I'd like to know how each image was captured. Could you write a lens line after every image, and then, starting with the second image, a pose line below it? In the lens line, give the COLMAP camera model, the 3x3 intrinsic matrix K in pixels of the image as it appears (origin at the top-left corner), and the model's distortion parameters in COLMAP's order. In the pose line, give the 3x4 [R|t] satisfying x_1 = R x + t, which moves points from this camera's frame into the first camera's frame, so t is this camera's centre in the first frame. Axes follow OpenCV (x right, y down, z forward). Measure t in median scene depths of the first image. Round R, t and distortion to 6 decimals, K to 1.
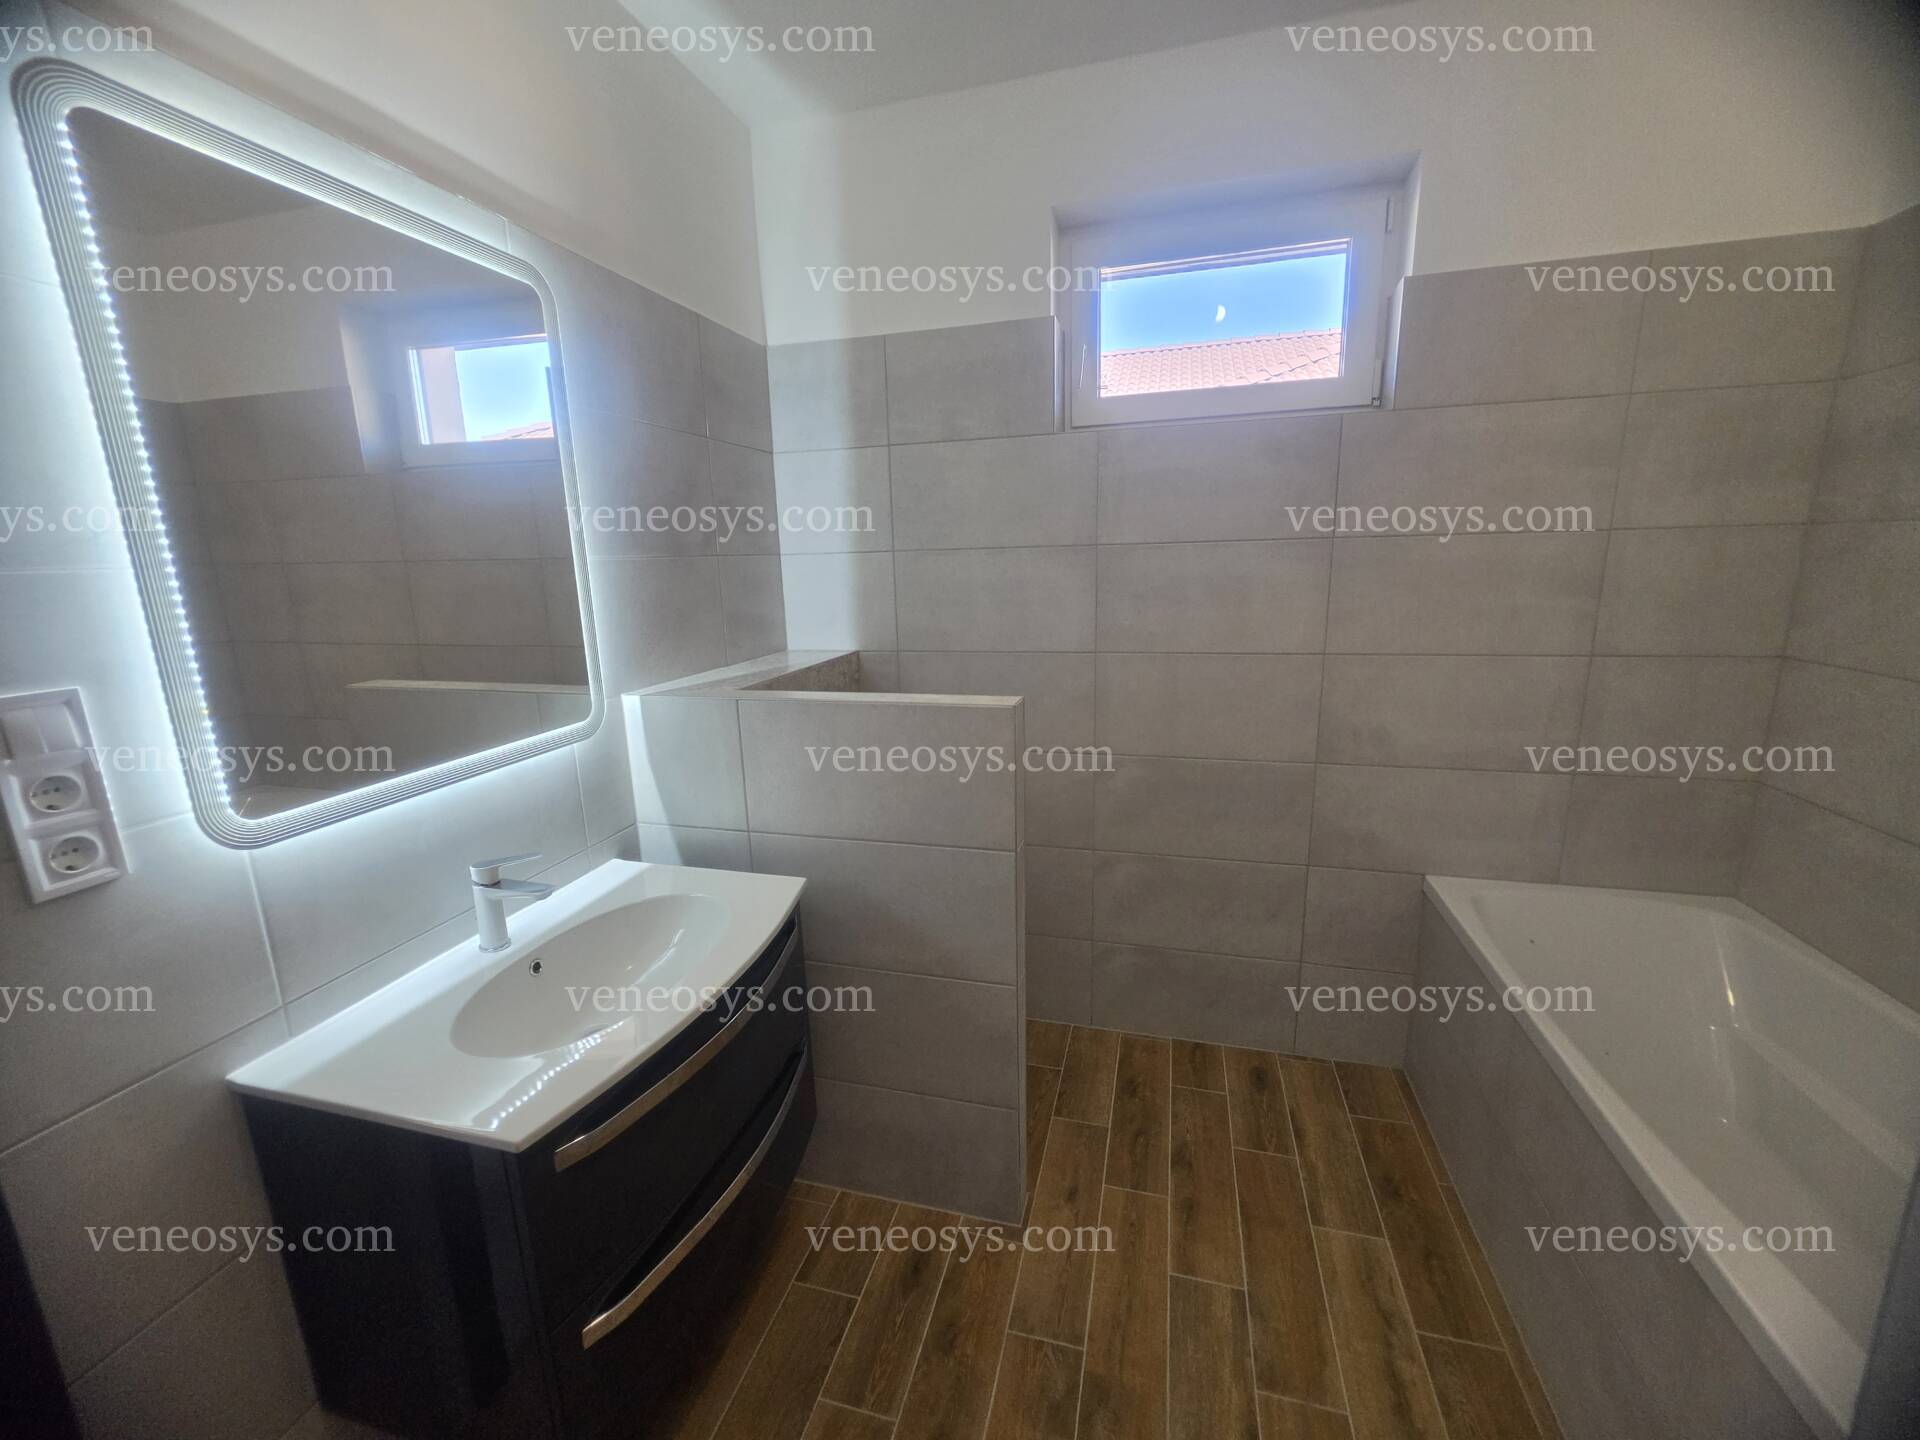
lens RADIAL K [[776.8, 0, 955.7], [0, 776.8, 723.5], [0, 0, 1]] dist [0.000508, 0.001249]
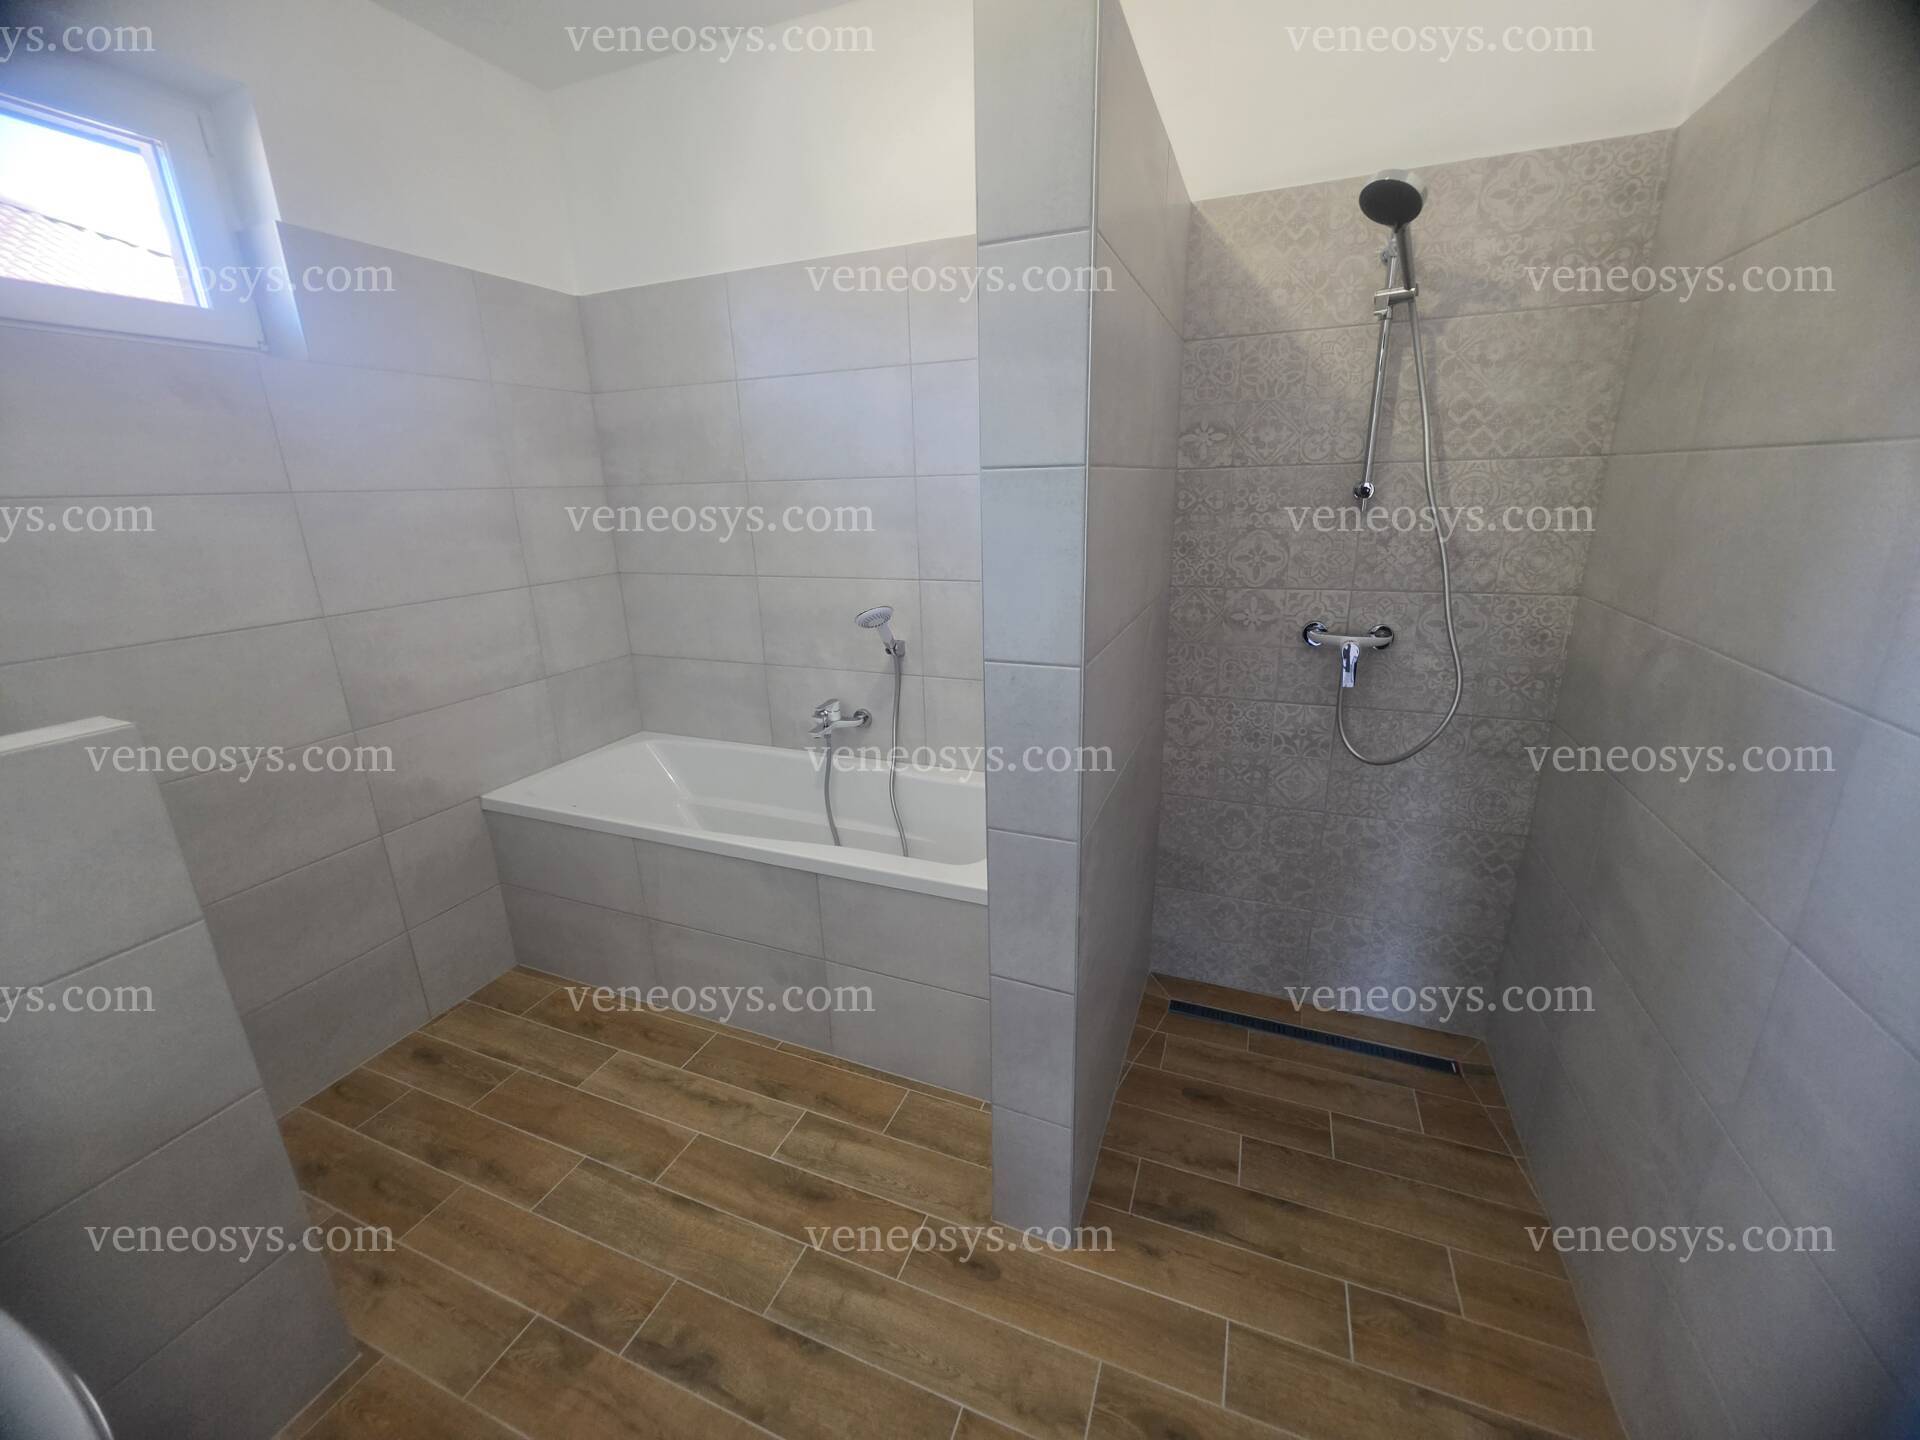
lens RADIAL K [[776.8, 0, 951.0], [0, 776.8, 720.8], [0, 0, 1]] dist [0.000508, 0.001249]
pose [[0.122459, -0.268749, 0.955394, -0.419184], [0.237065, 0.942695, 0.234790, -0.013444], [-0.963745, 0.197738, 0.179153, 0.134729]]
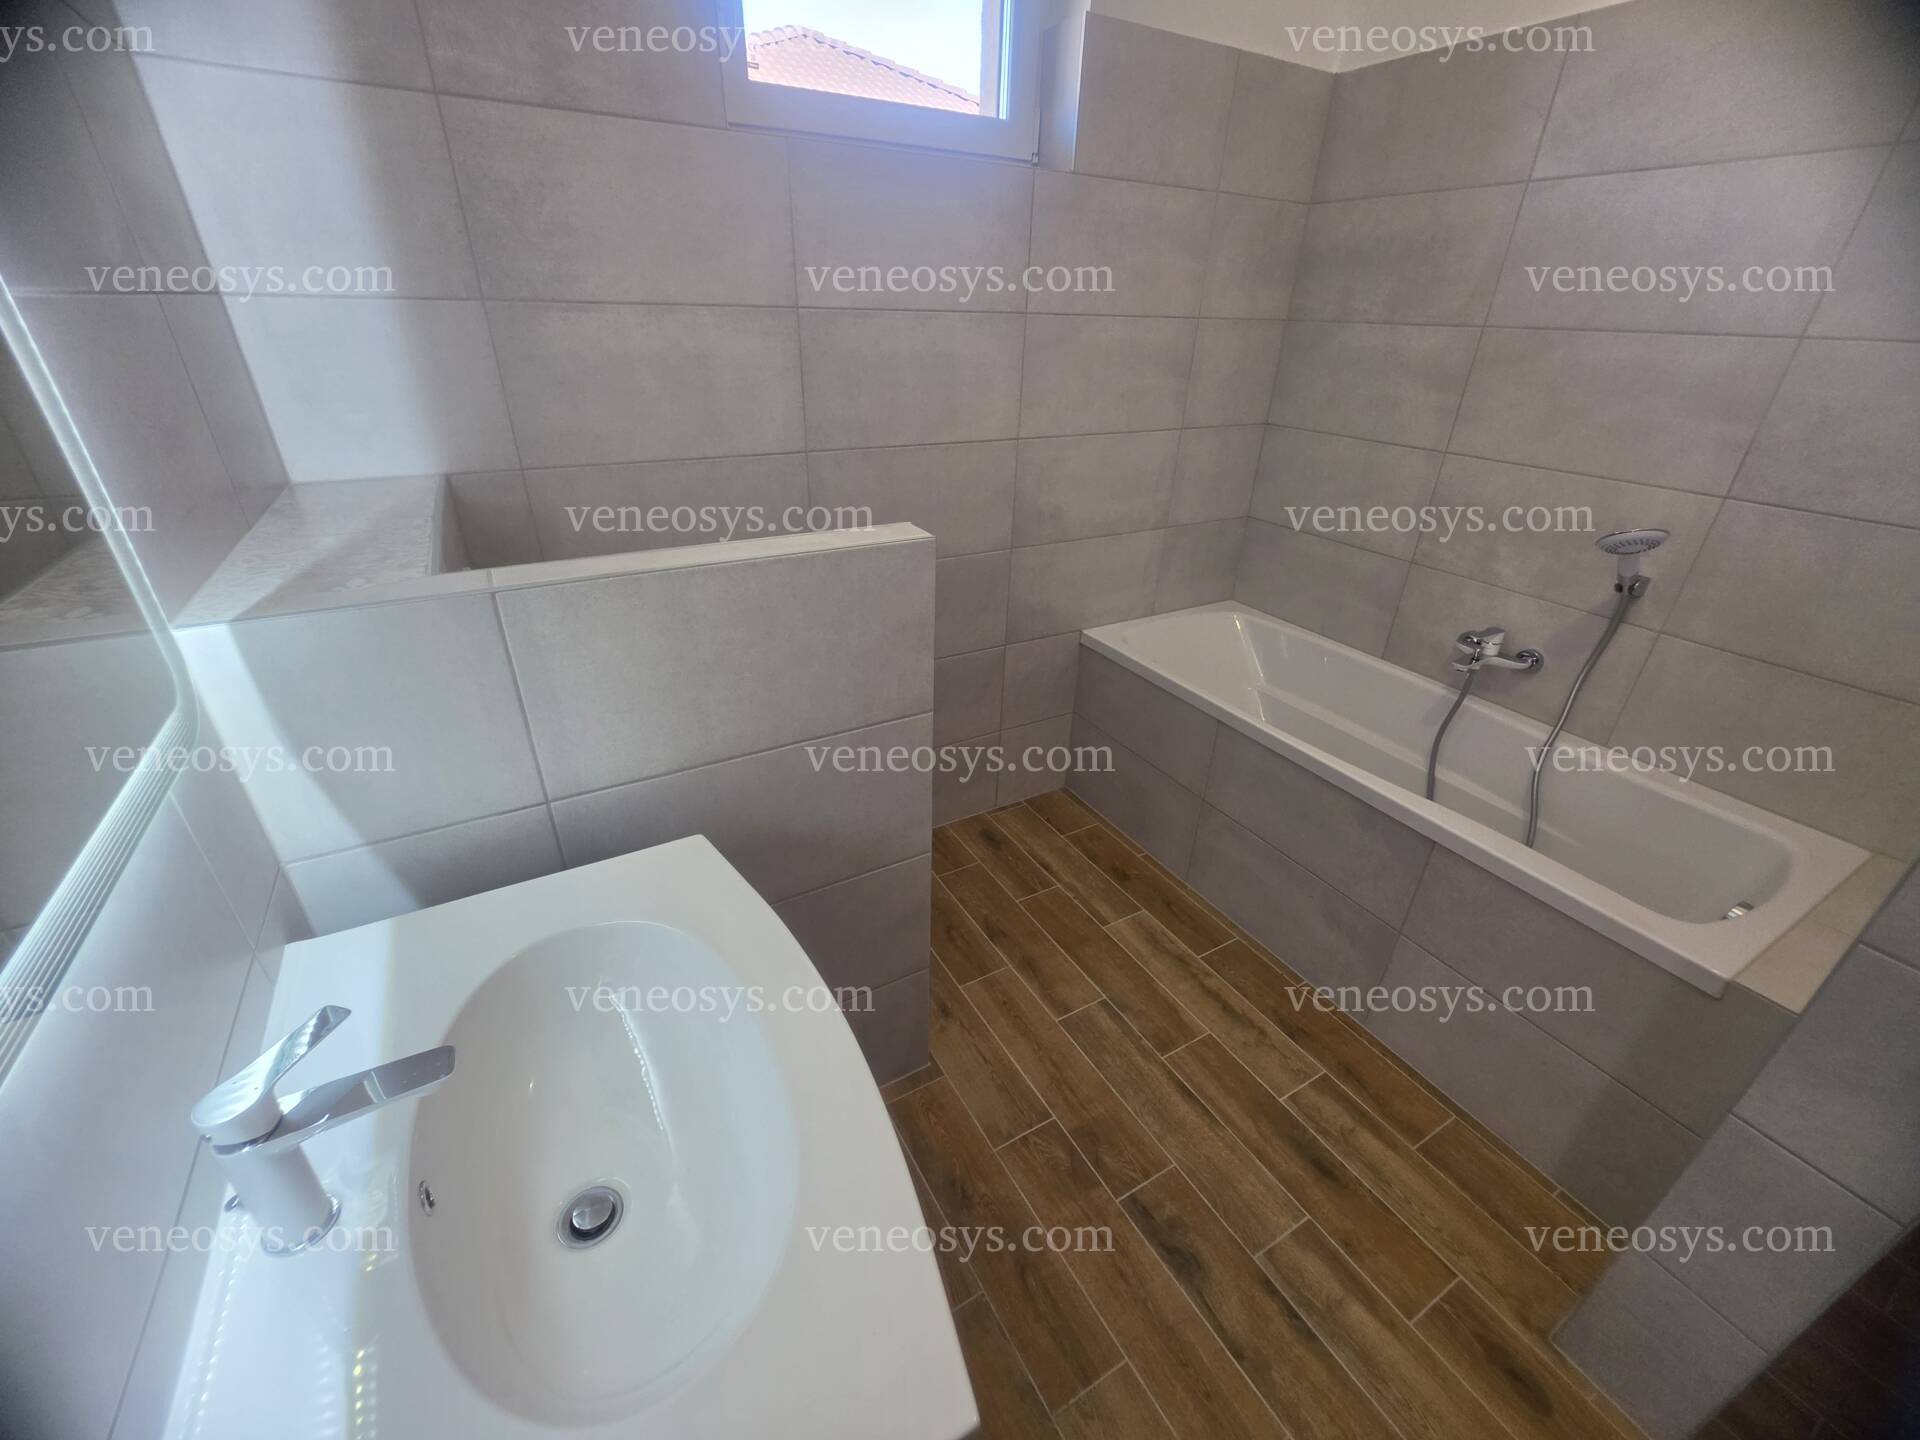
lens RADIAL K [[776.8, 0, 953.9], [0, 776.8, 721.4], [0, 0, 1]] dist [0.000508, 0.001249]
pose [[0.702639, -0.294479, 0.647751, -0.399516], [0.107873, 0.943904, 0.312102, -0.076109], [-0.703322, -0.149421, 0.694990, 0.337051]]
